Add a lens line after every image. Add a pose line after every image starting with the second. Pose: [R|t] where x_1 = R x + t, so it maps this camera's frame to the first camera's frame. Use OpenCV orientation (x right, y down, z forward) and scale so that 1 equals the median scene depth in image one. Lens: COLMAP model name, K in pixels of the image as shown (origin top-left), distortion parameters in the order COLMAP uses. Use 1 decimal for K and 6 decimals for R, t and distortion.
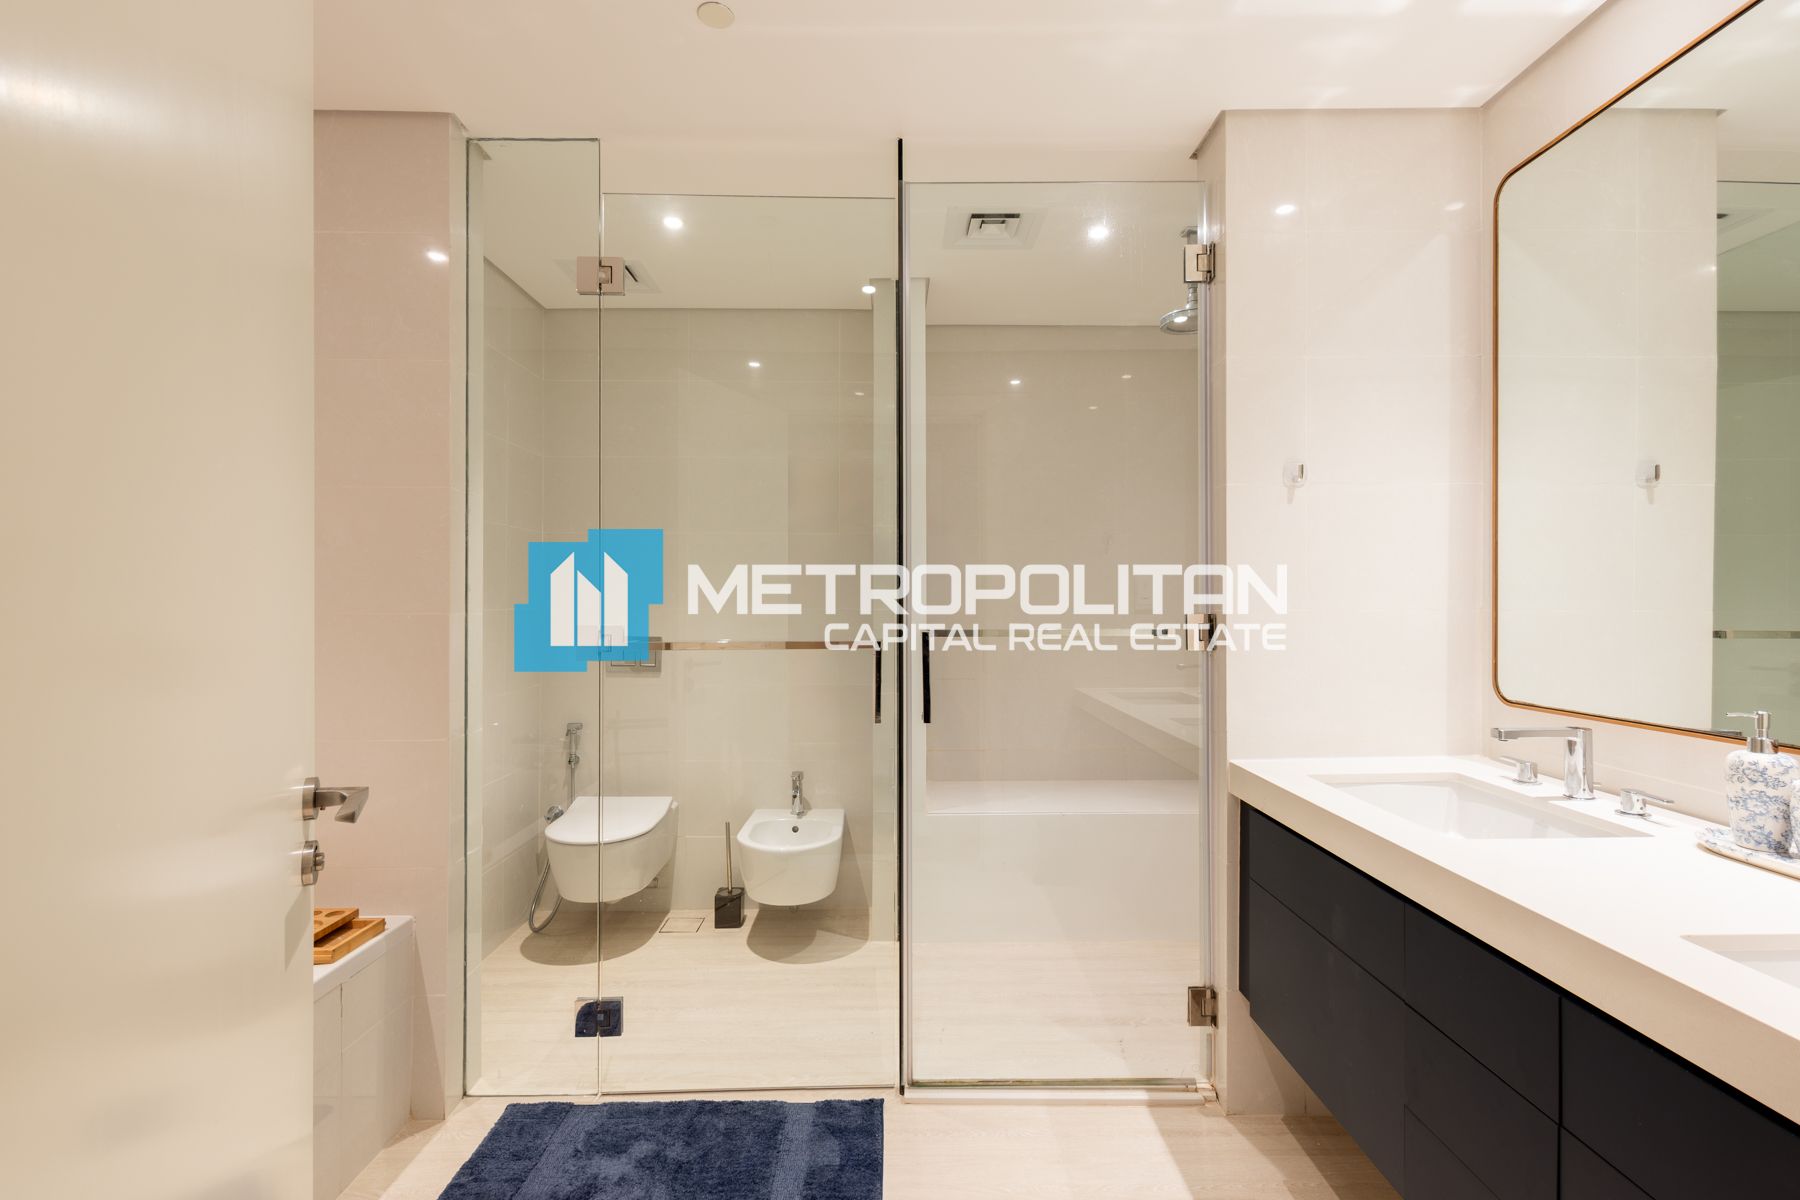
lens RADIAL K [[825.1, 0, 900.4], [0, 825.1, 596.0], [0, 0, 1]] dist [0.001128, -0.000018]
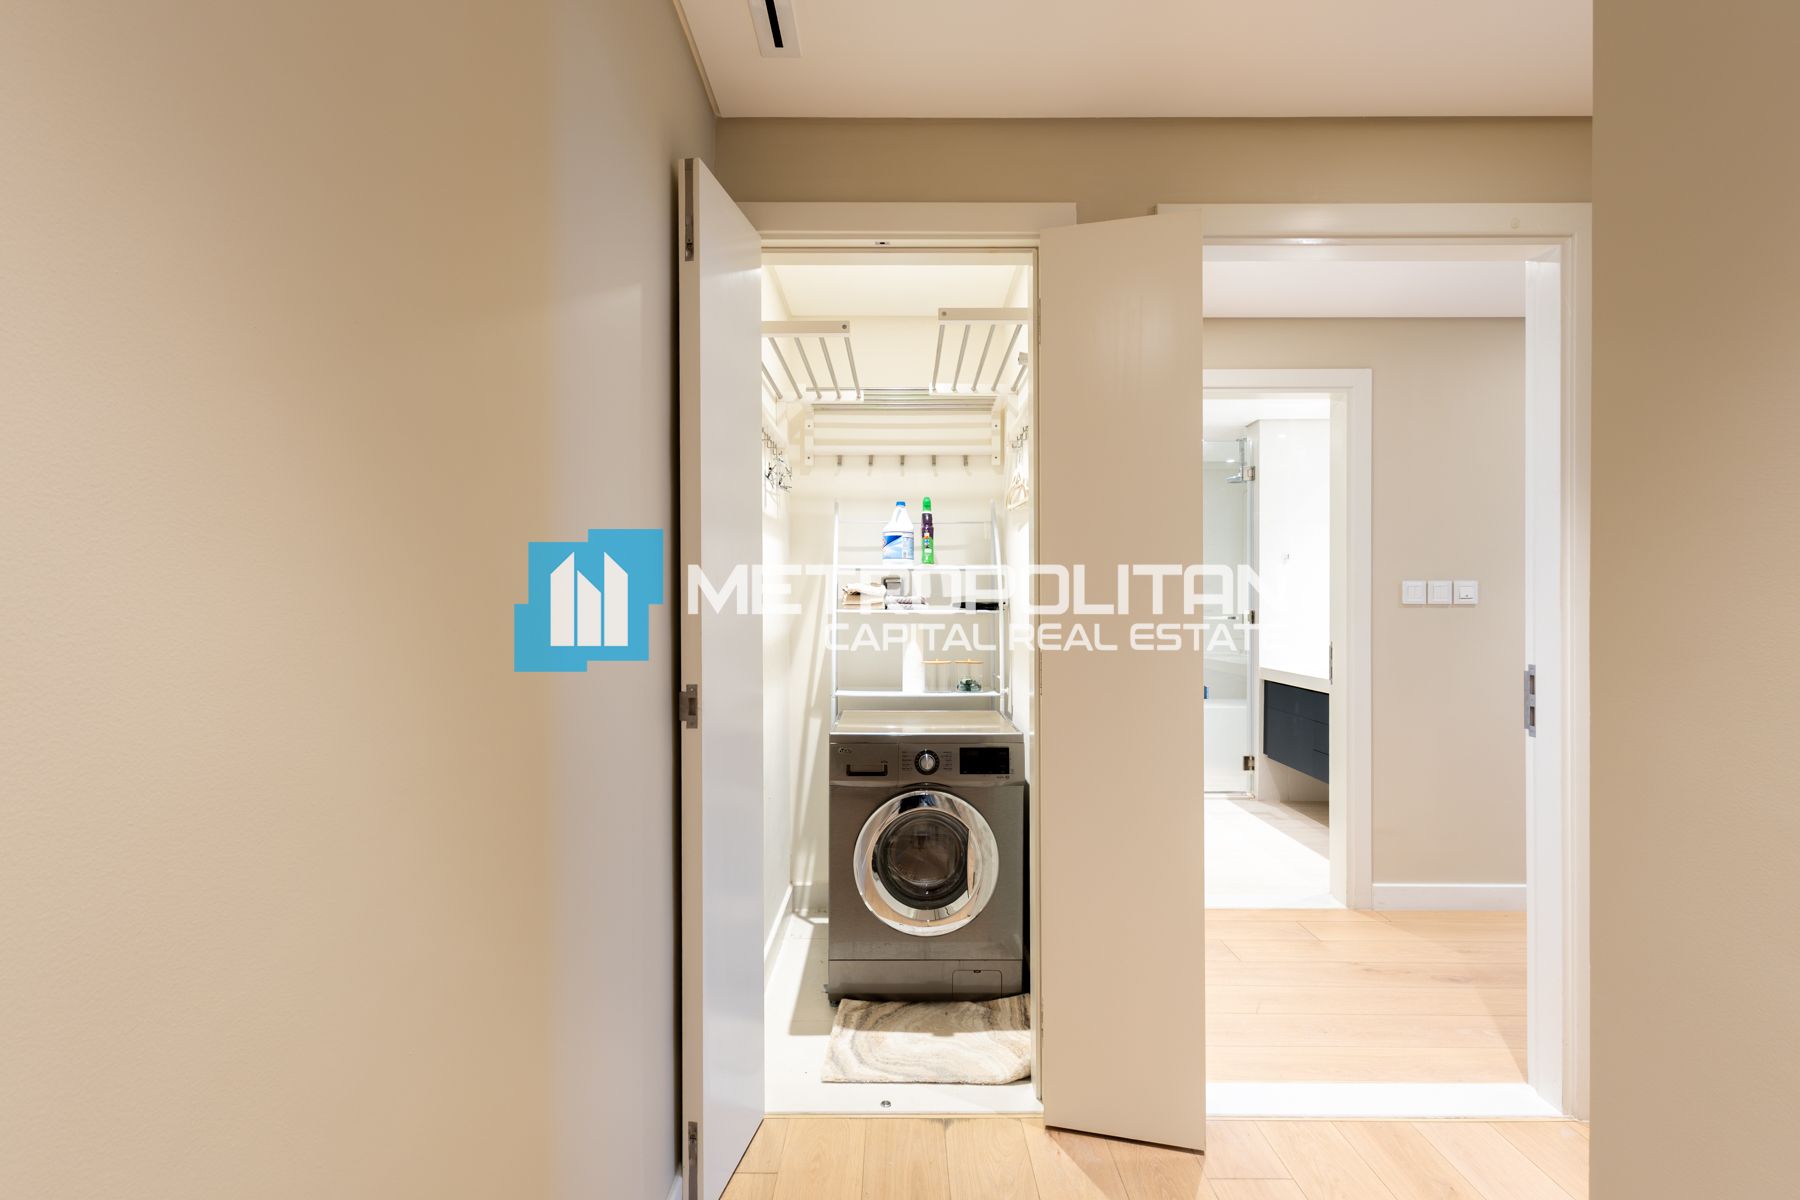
lens RADIAL K [[825.1, 0, 900.4], [0, 825.1, 596.0], [0, 0, 1]] dist [0.001128, -0.000018]
pose [[0.999968, 0.003375, -0.007259, -0.701834], [-0.003369, 0.999994, 0.000783, -0.020416], [0.007262, -0.000759, 0.999973, -1.577867]]
